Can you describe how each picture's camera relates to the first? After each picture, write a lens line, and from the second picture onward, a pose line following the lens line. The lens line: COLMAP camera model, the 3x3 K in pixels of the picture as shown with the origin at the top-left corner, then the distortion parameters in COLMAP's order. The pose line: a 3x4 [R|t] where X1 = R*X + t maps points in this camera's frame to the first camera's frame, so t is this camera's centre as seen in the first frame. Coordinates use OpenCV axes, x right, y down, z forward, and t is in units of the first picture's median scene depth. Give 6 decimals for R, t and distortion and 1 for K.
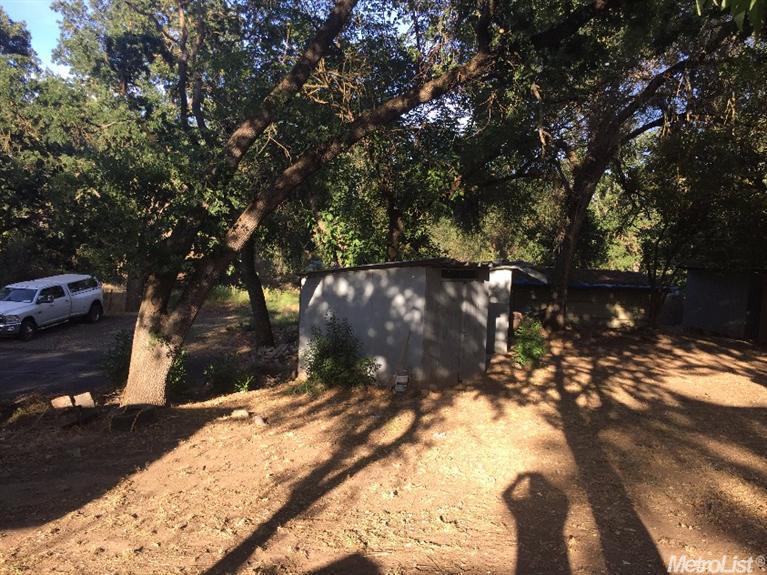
lens RADIAL K [[655.1, 0, 386.5], [0, 655.1, 287.5], [0, 0, 1]] dist [0.054276, -0.062484]
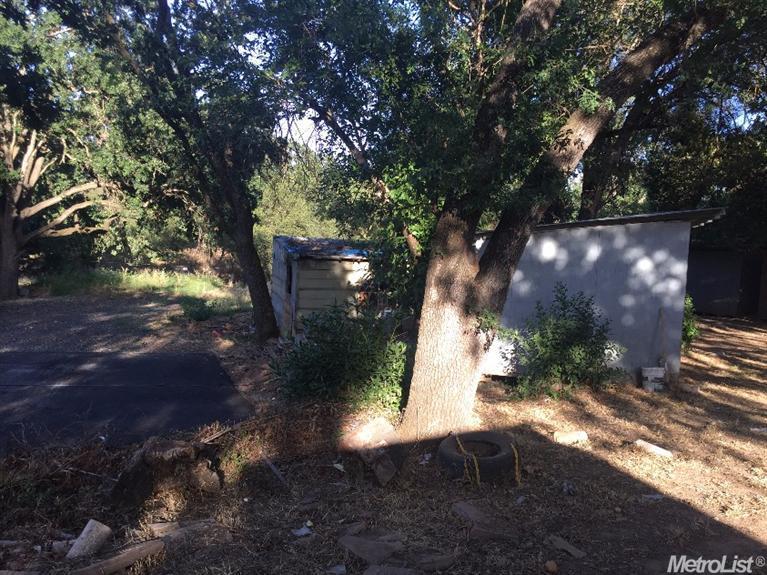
lens RADIAL K [[655.1, 0, 381.3], [0, 655.1, 285.8], [0, 0, 1]] dist [0.054276, -0.062484]
pose [[0.969075, -0.011230, 0.246510, -0.451247], [0.008585, 0.999894, 0.011801, 0.030620], [-0.246616, -0.009320, 0.969068, 0.347005]]
